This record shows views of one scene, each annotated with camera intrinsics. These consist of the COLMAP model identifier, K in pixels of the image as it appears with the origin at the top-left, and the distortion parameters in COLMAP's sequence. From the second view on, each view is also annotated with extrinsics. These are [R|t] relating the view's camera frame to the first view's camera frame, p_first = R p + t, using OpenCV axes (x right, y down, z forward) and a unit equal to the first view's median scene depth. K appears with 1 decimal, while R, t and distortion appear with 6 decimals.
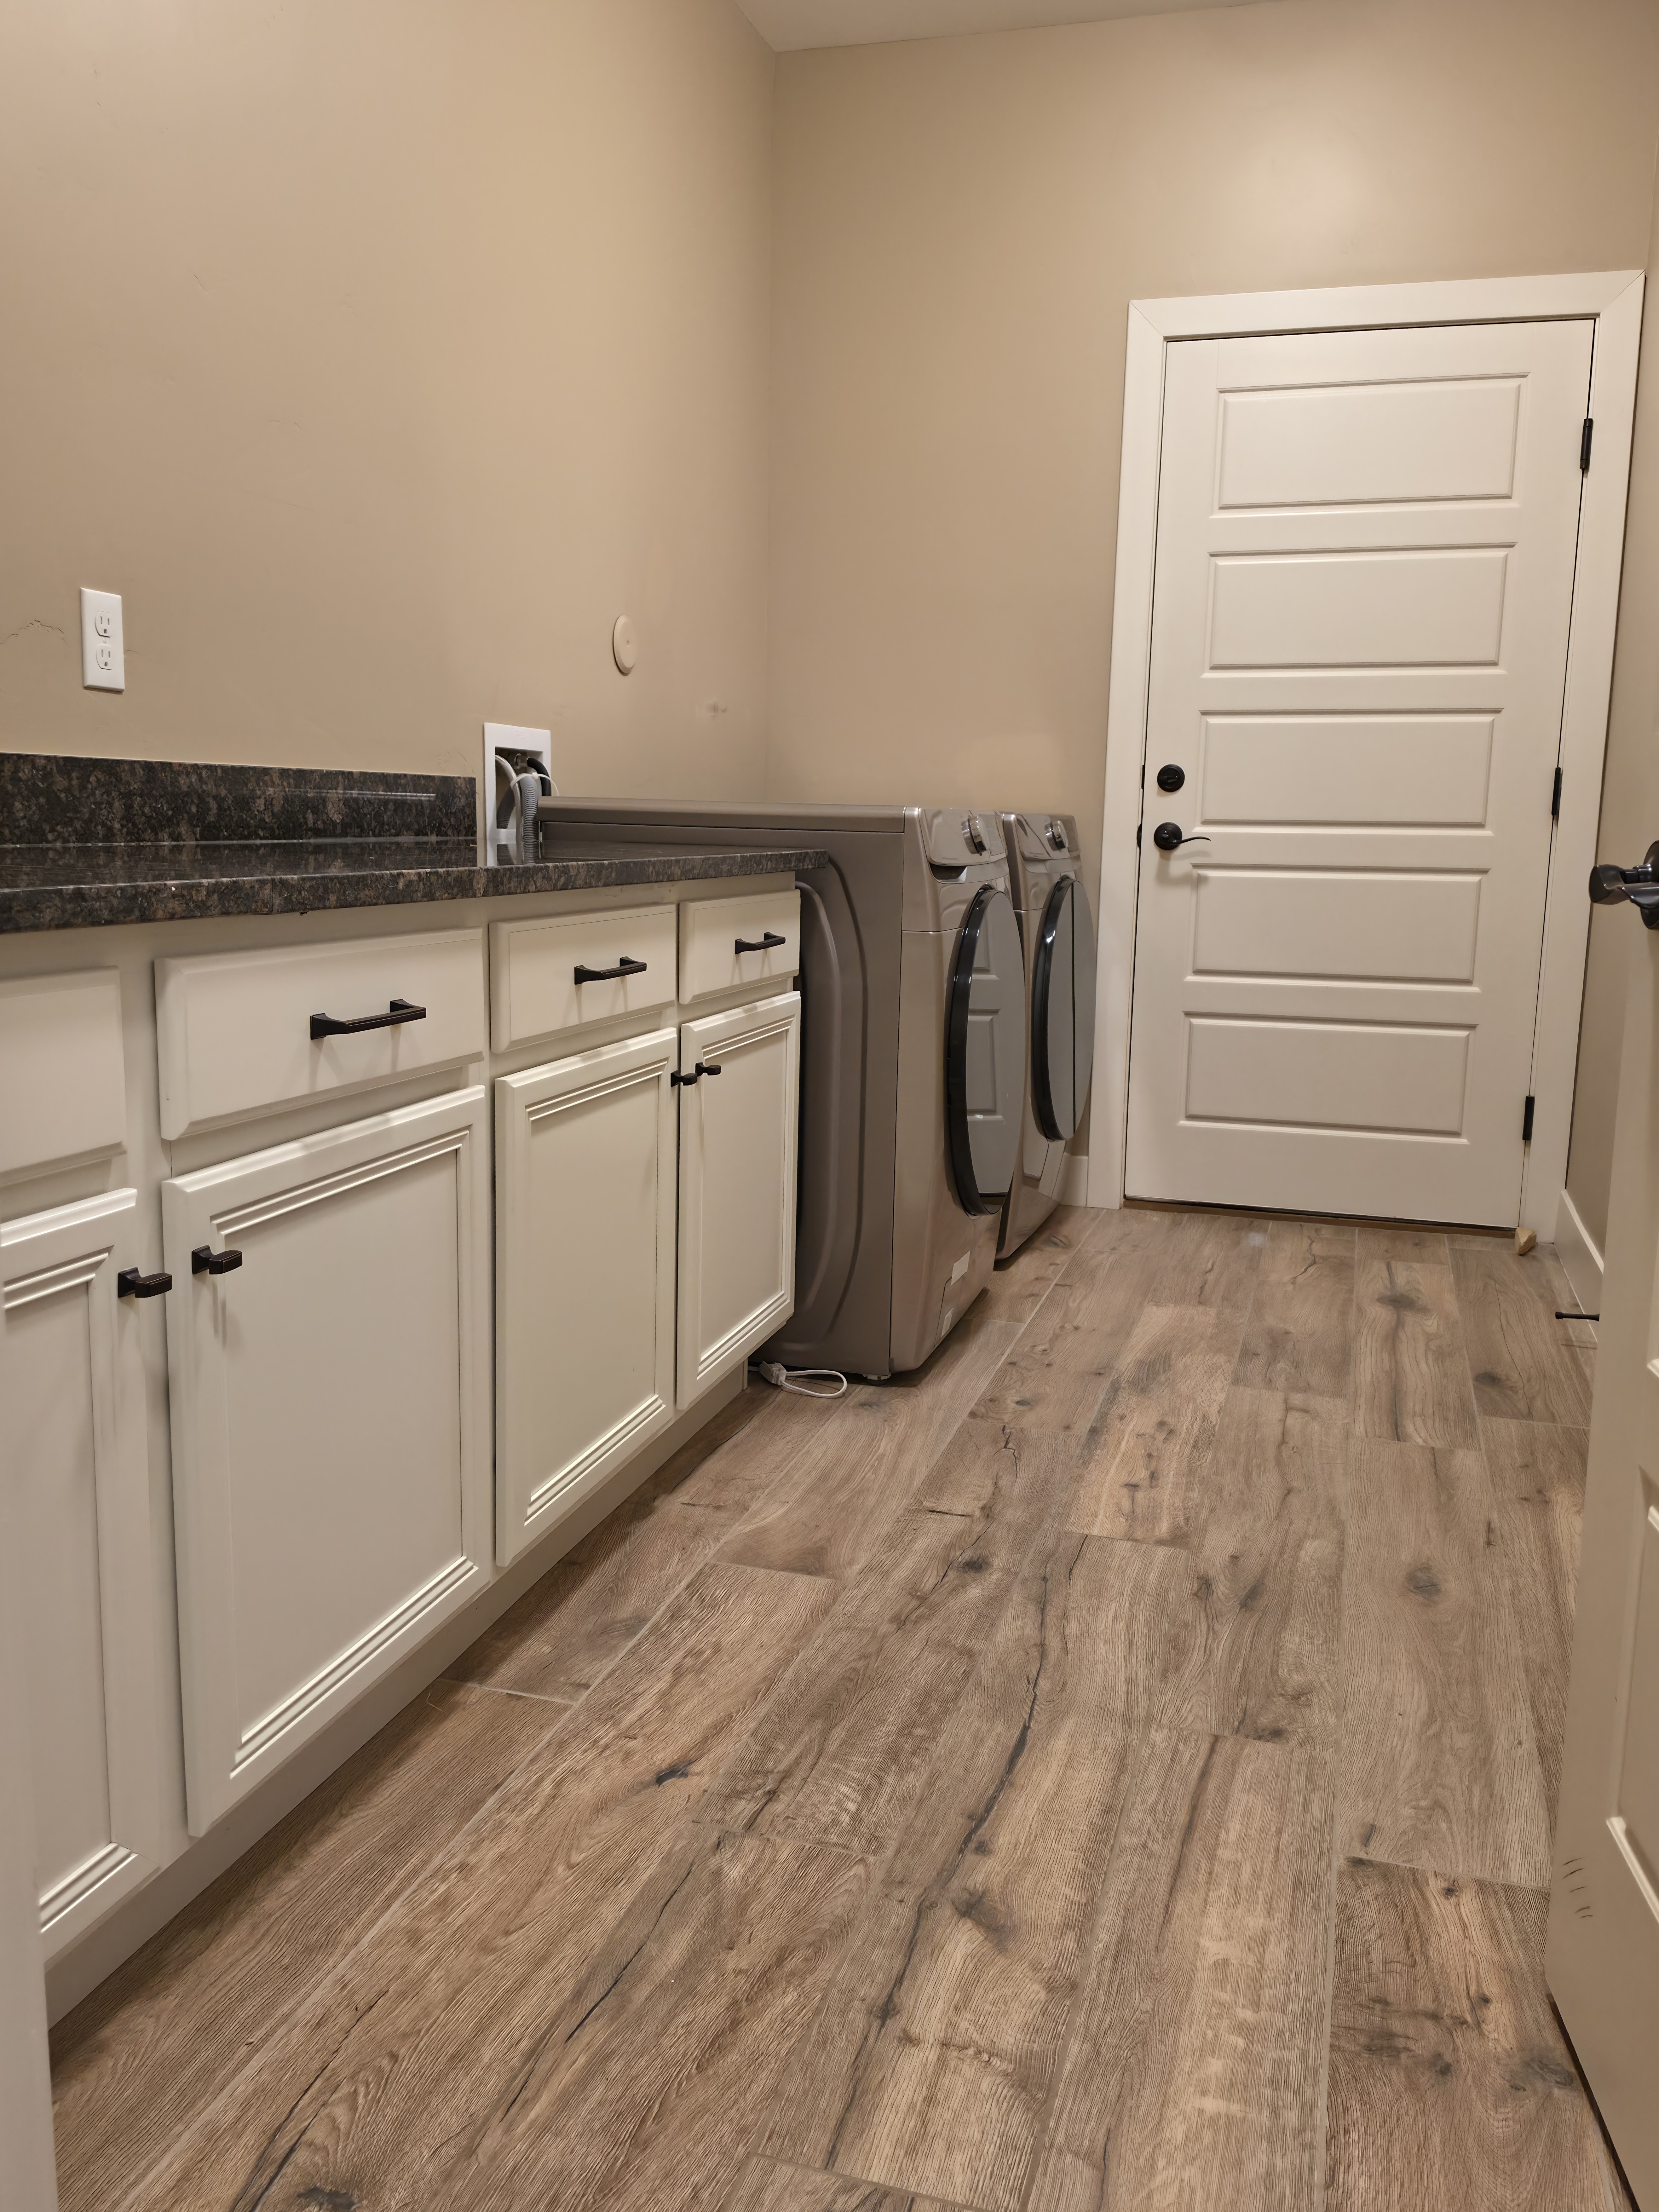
lens RADIAL K [[1665.1, 0, 829.5], [0, 1665.1, 1106.0], [0, 0, 1]] dist [0.010453, -0.004093]
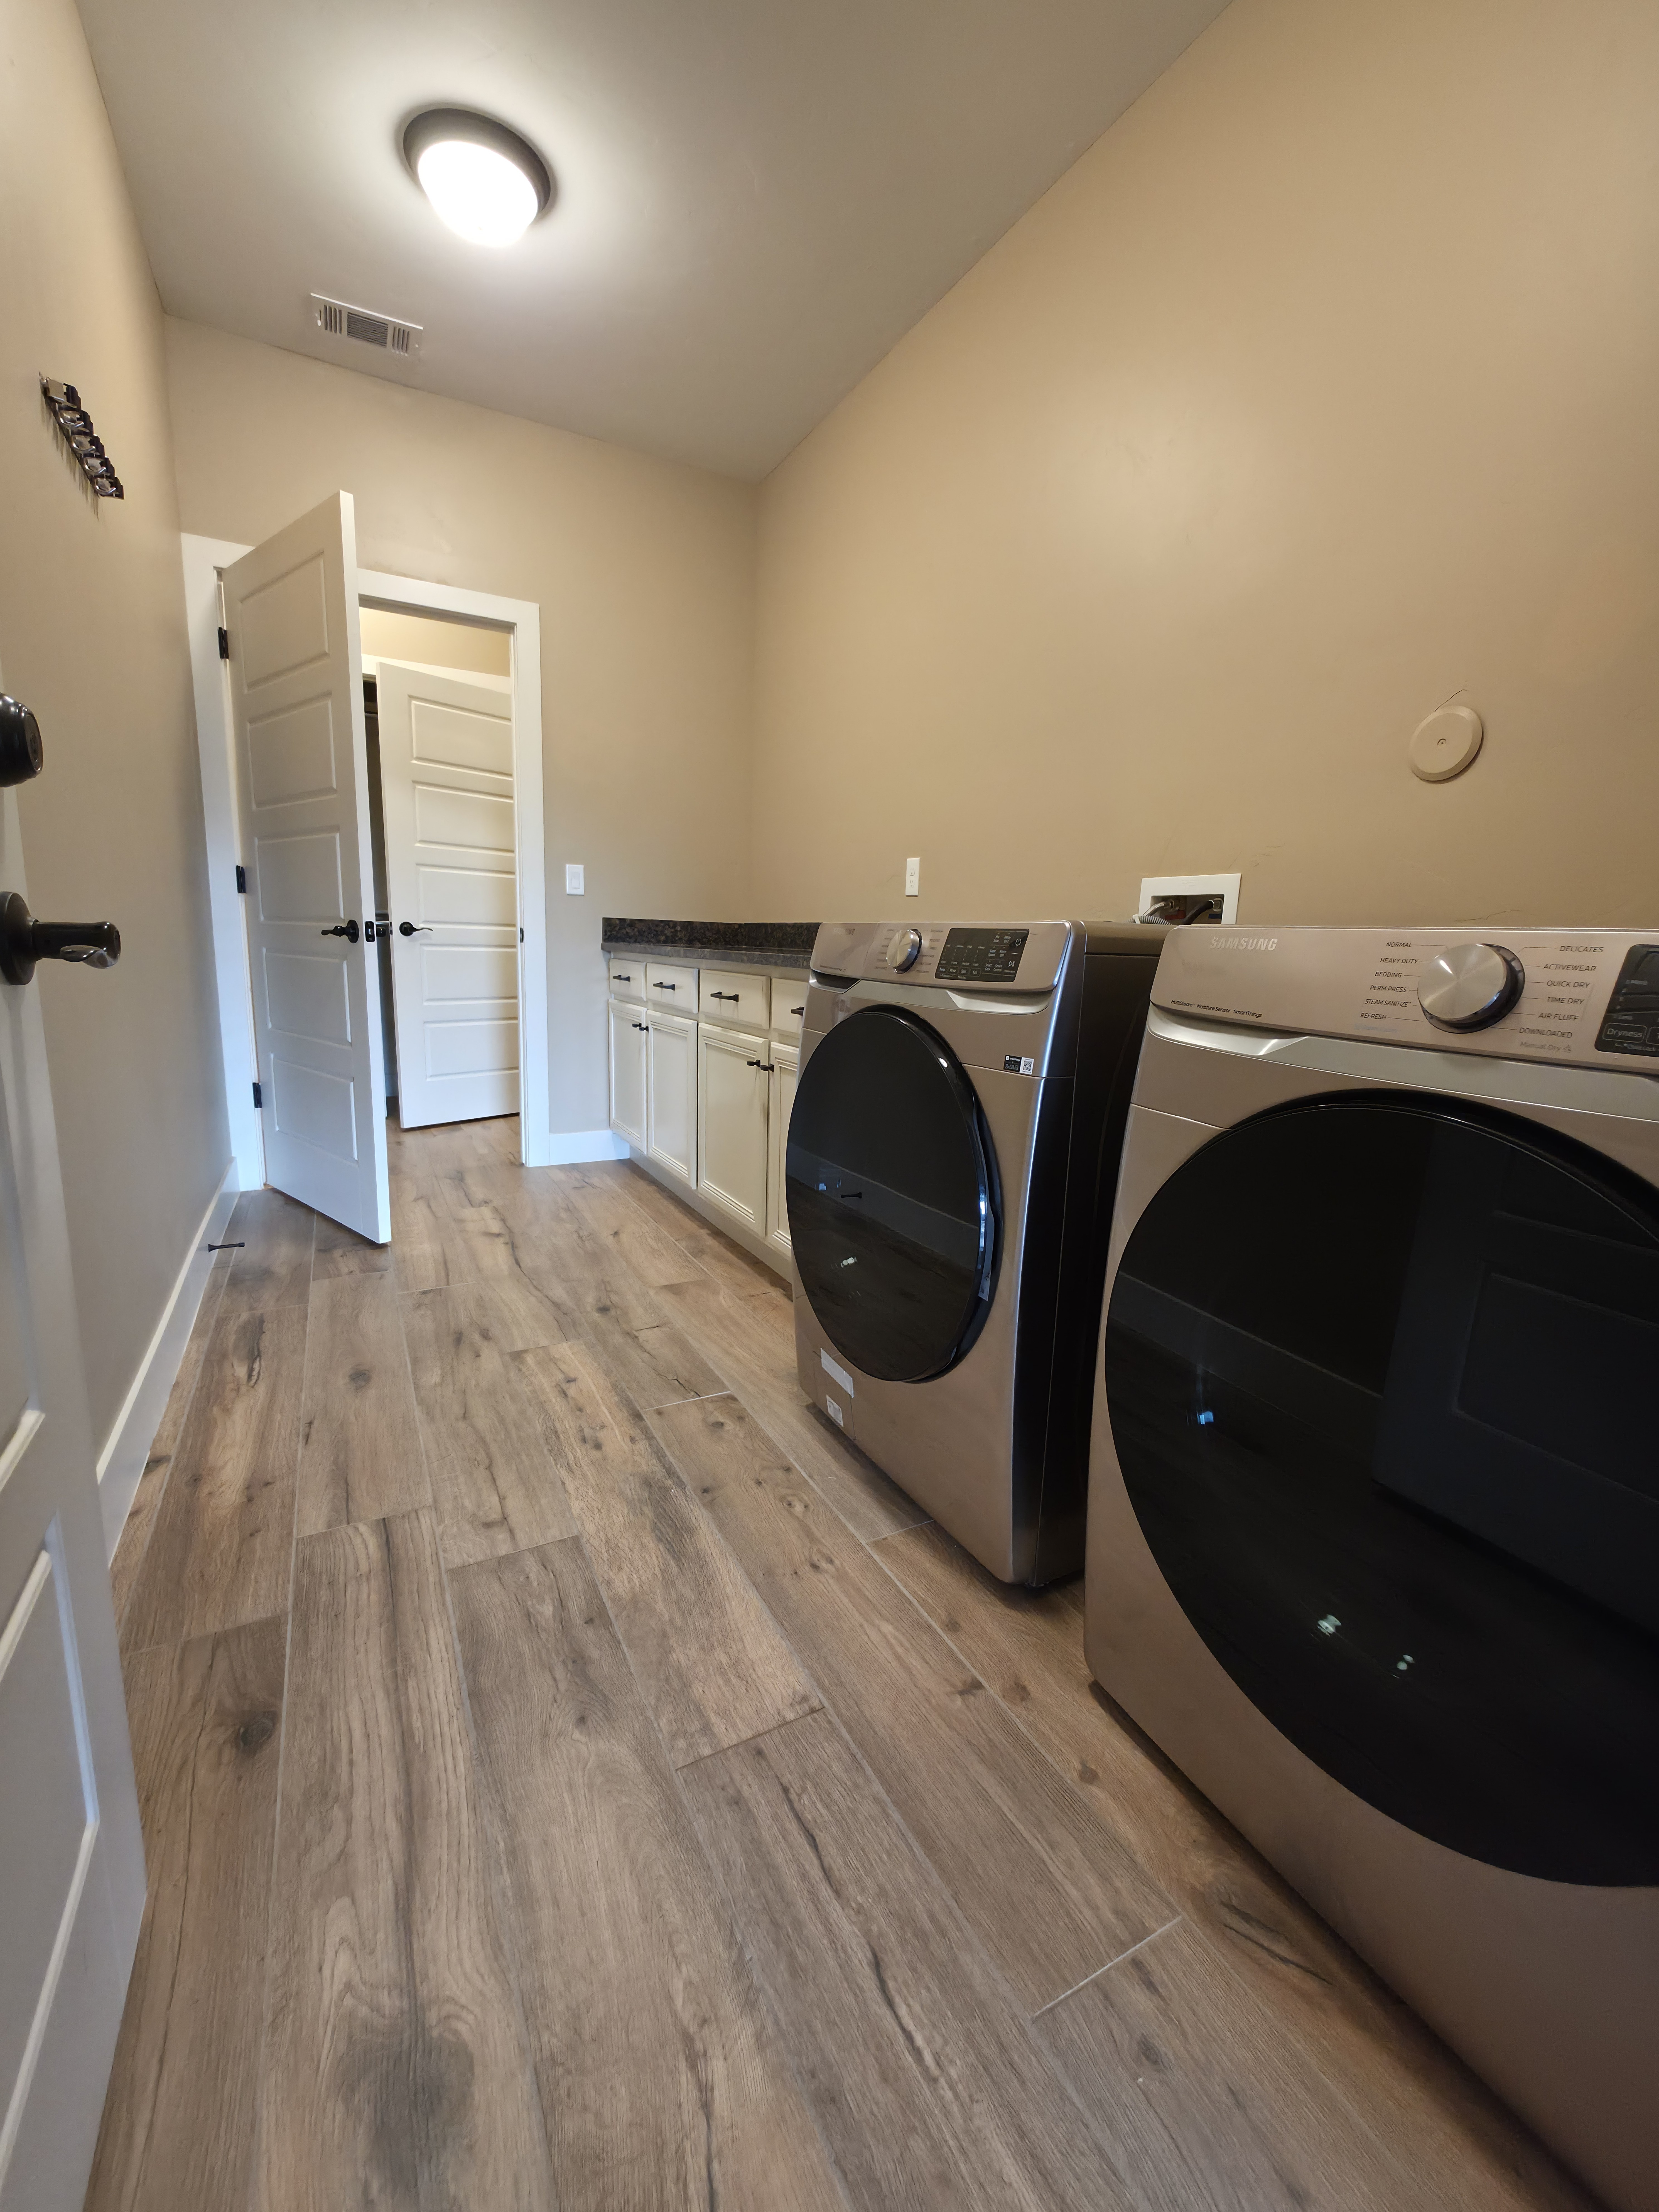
lens RADIAL K [[898.2, 0, 829.5], [0, 898.2, 1106.0], [0, 0, 1]] dist [-0.000934, -0.000125]
pose [[-0.690643, 0.091002, -0.717447, 0.593989], [-0.172875, 0.942516, 0.285967, -0.275757], [0.702230, 0.321530, -0.635210, 1.654140]]
